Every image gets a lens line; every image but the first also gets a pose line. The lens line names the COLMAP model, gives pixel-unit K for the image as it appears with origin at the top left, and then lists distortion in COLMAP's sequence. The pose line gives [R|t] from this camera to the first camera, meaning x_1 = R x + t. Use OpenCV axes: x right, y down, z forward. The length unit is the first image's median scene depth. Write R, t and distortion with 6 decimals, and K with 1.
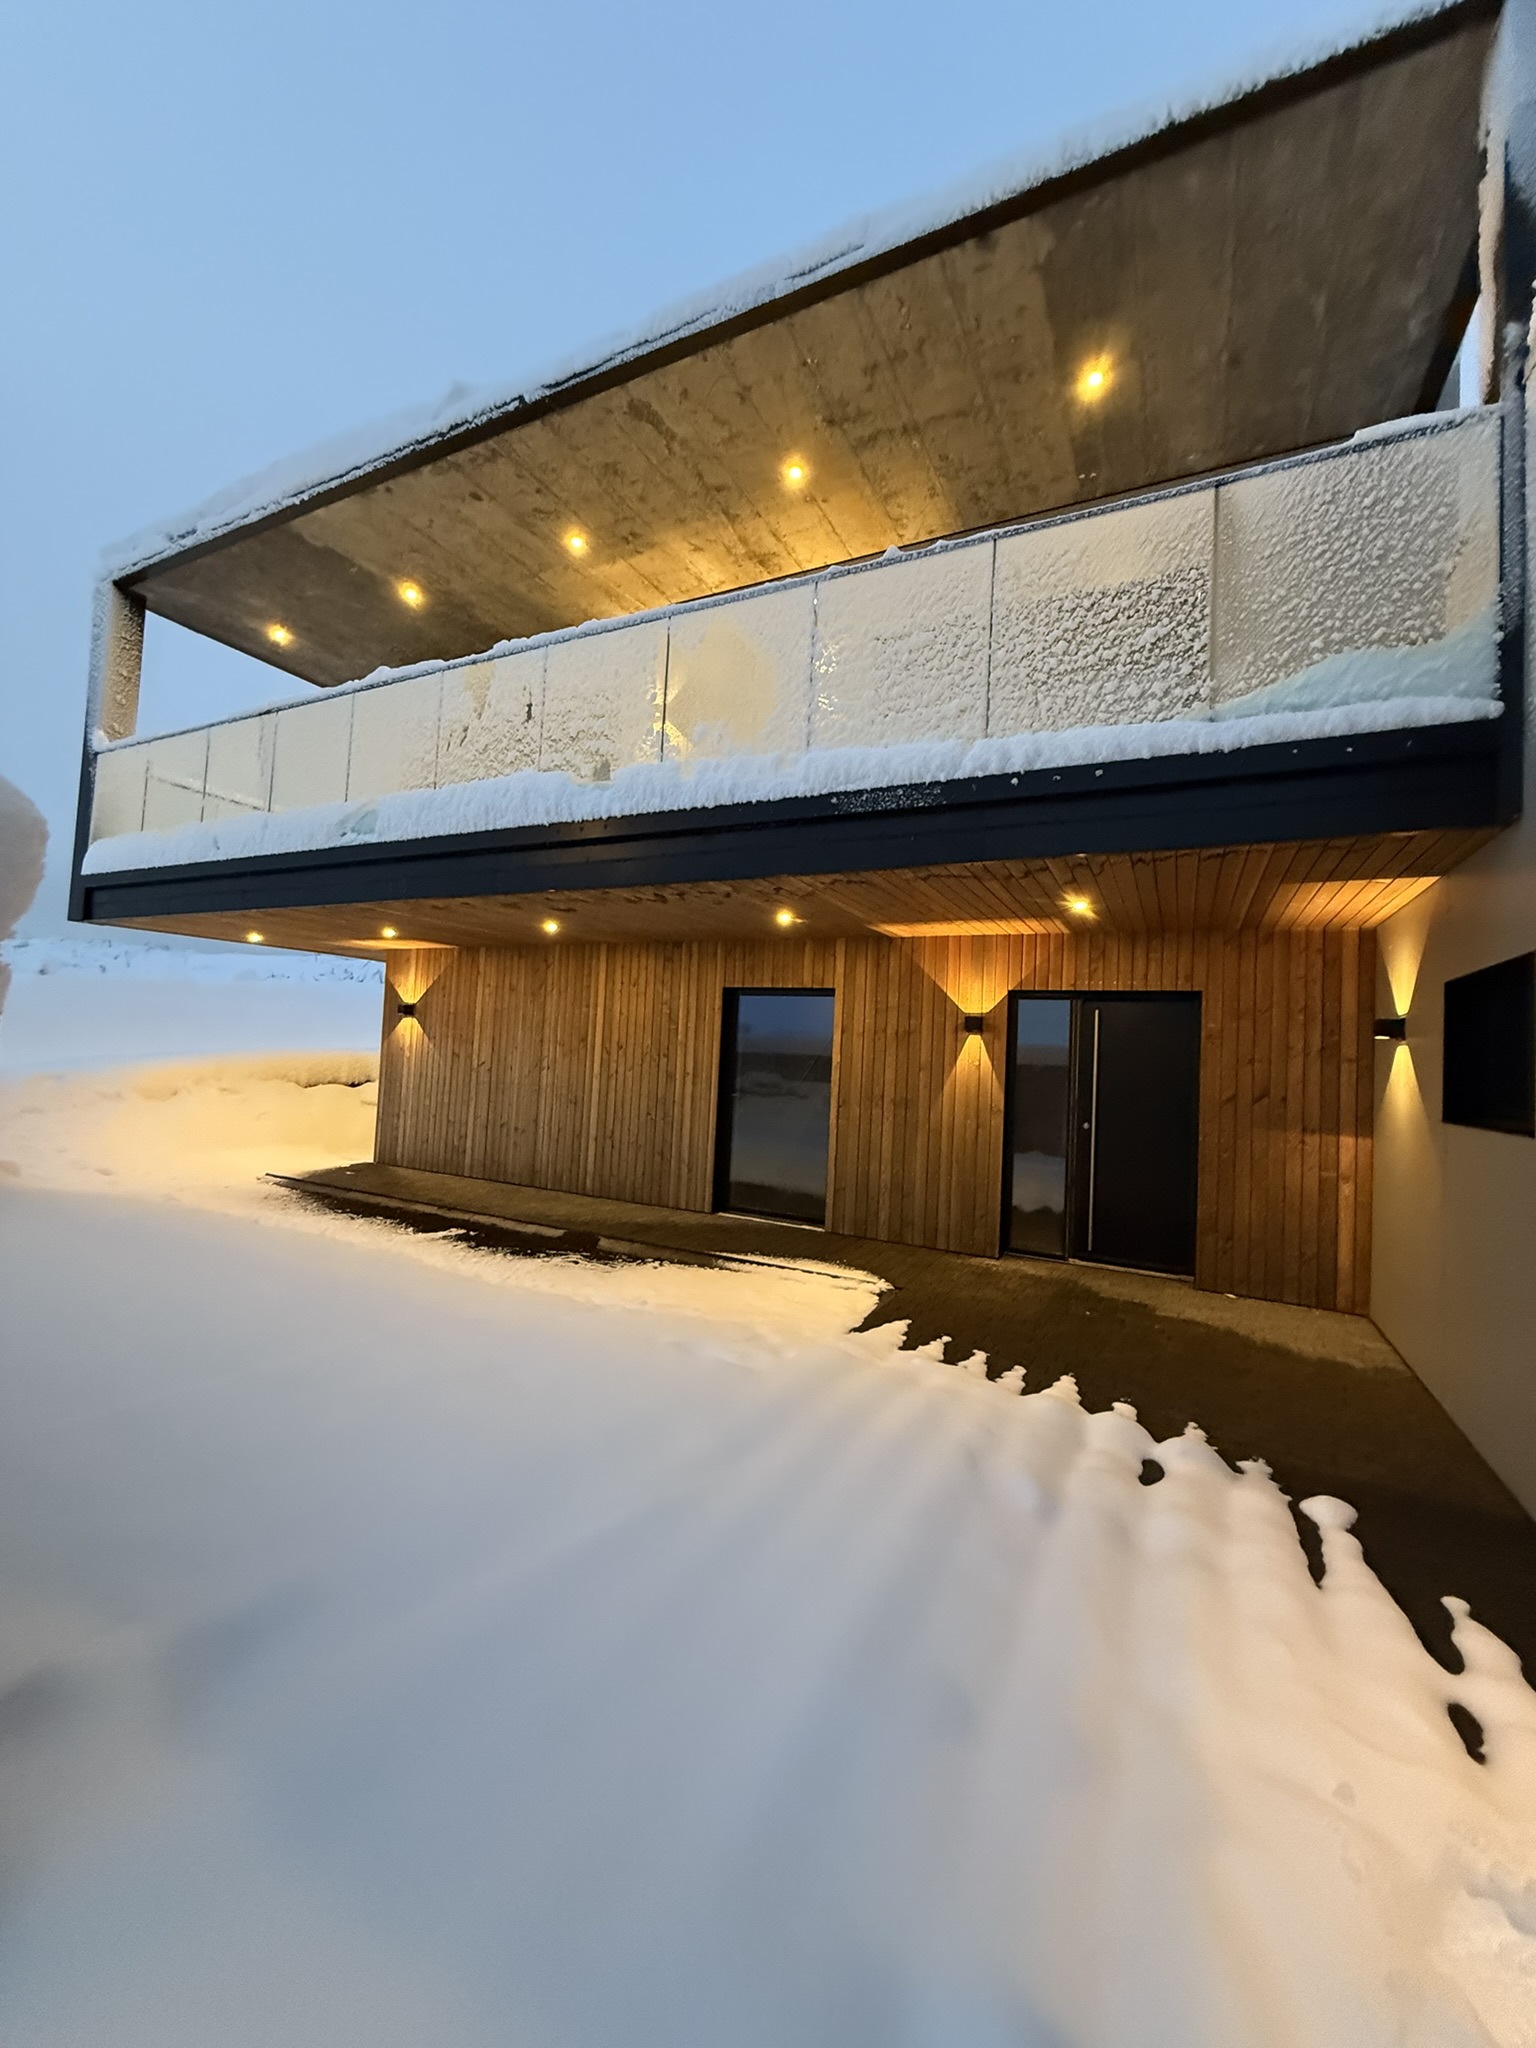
lens RADIAL K [[812.1, 0, 771.8], [0, 812.1, 1020.6], [0, 0, 1]] dist [0.000220, -0.000373]
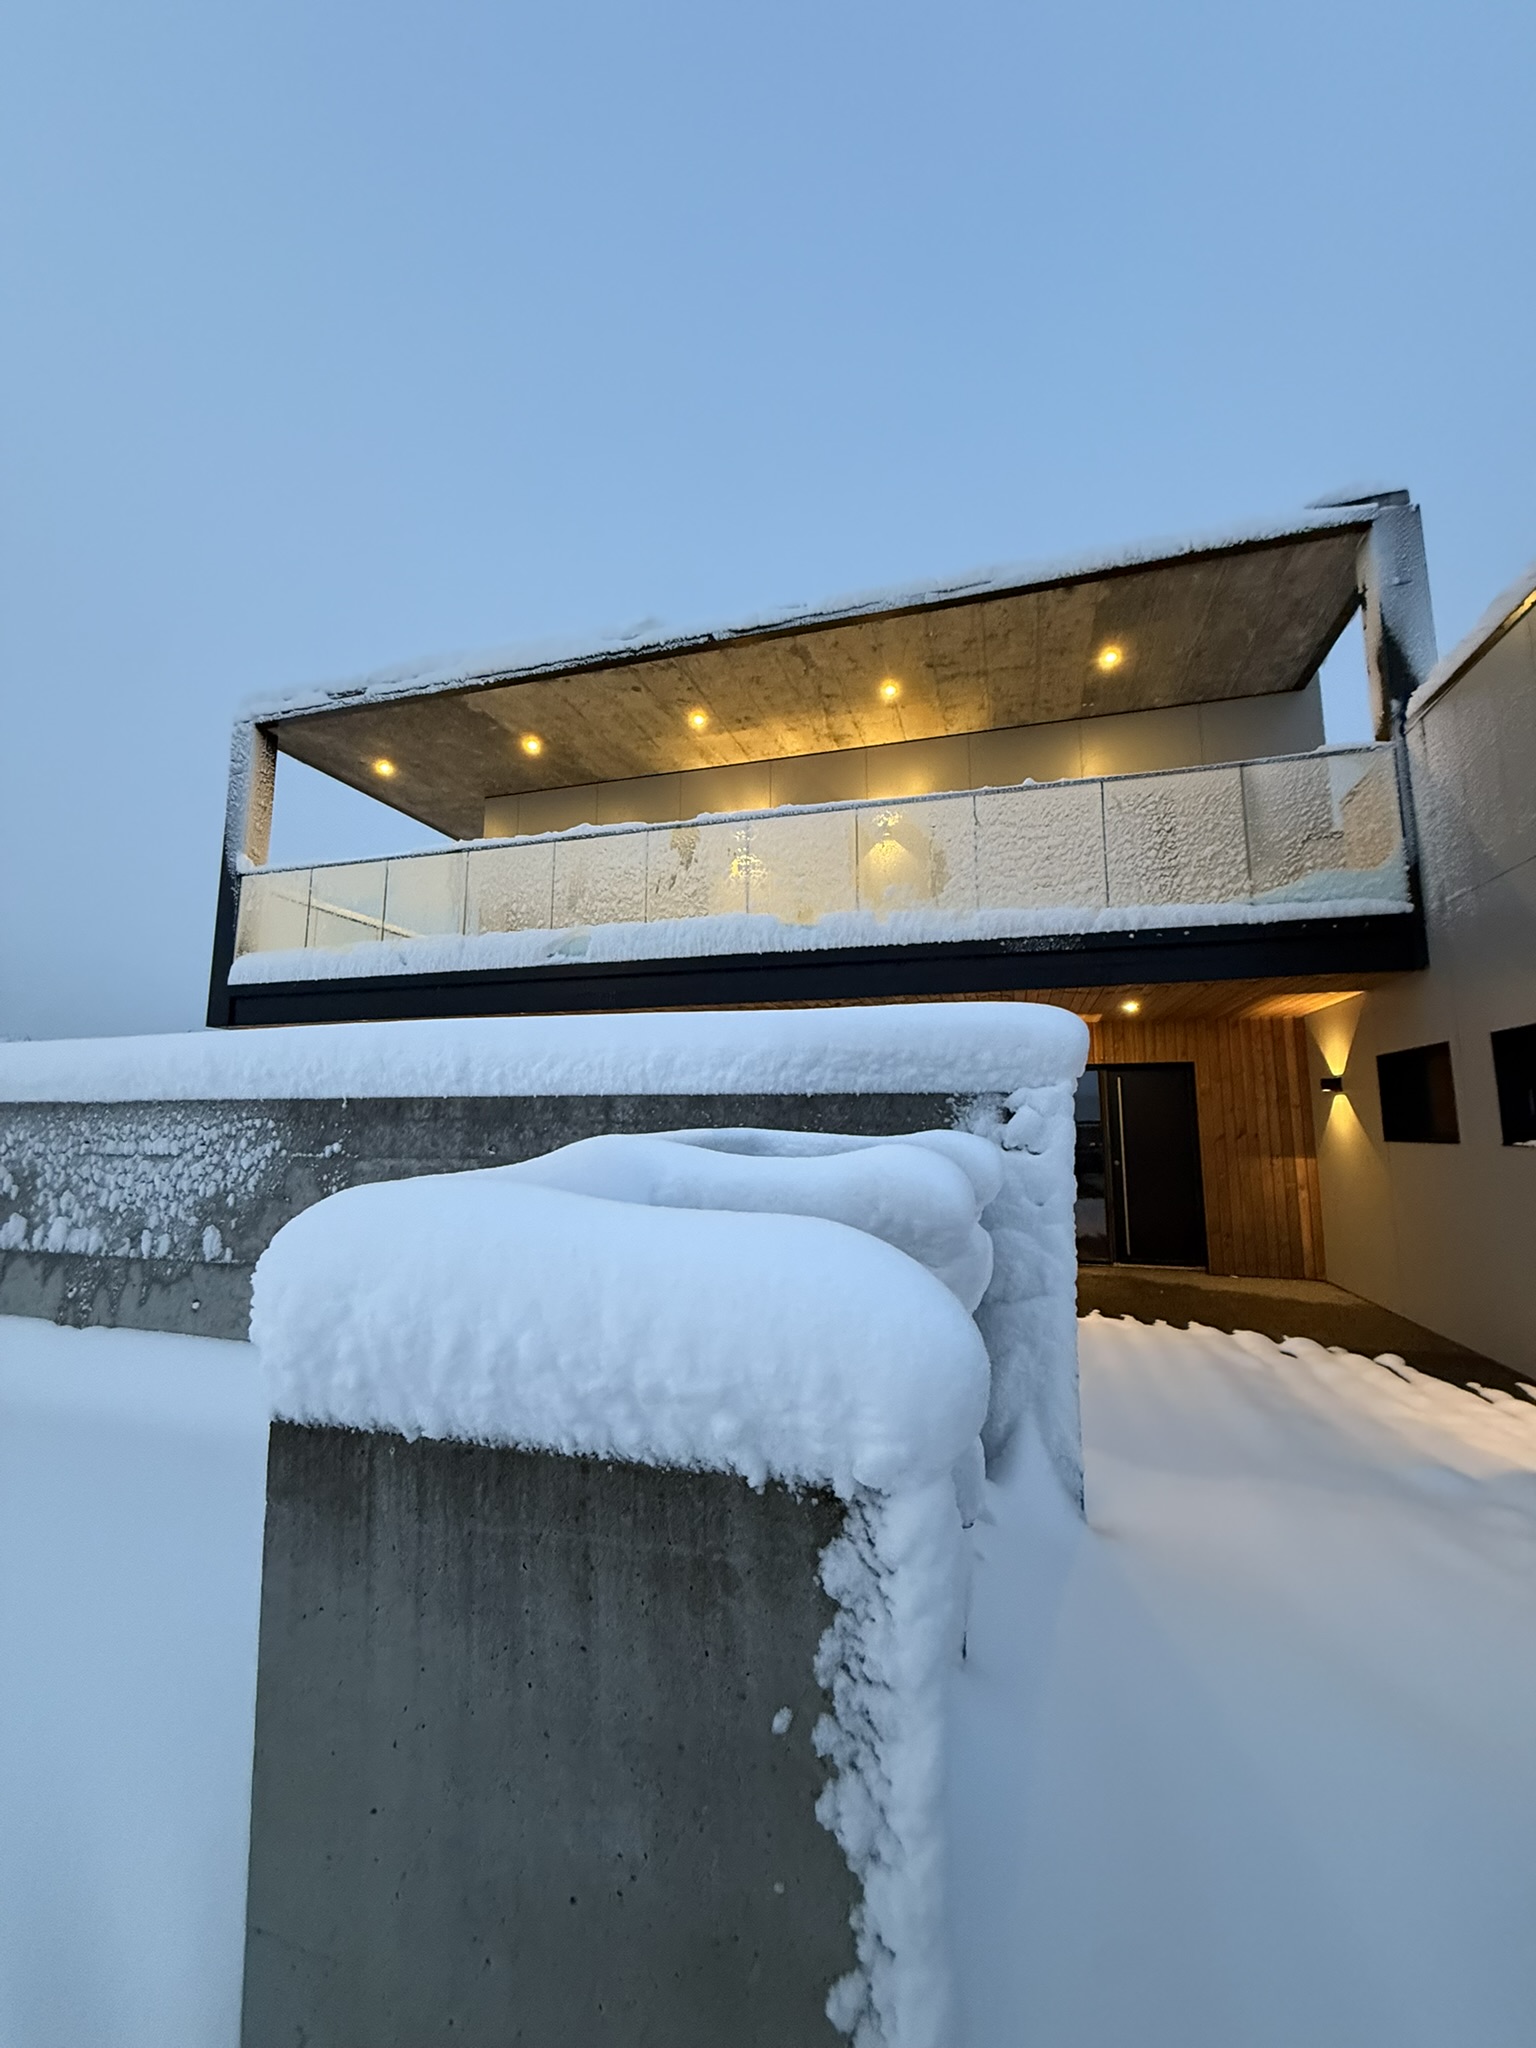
lens RADIAL K [[812.1, 0, 771.8], [0, 812.1, 1020.6], [0, 0, 1]] dist [0.000220, -0.000373]
pose [[0.983112, -0.022358, 0.181633, -0.493723], [0.037726, 0.995951, -0.081603, -0.021978], [-0.179073, 0.087077, 0.979975, -0.293025]]
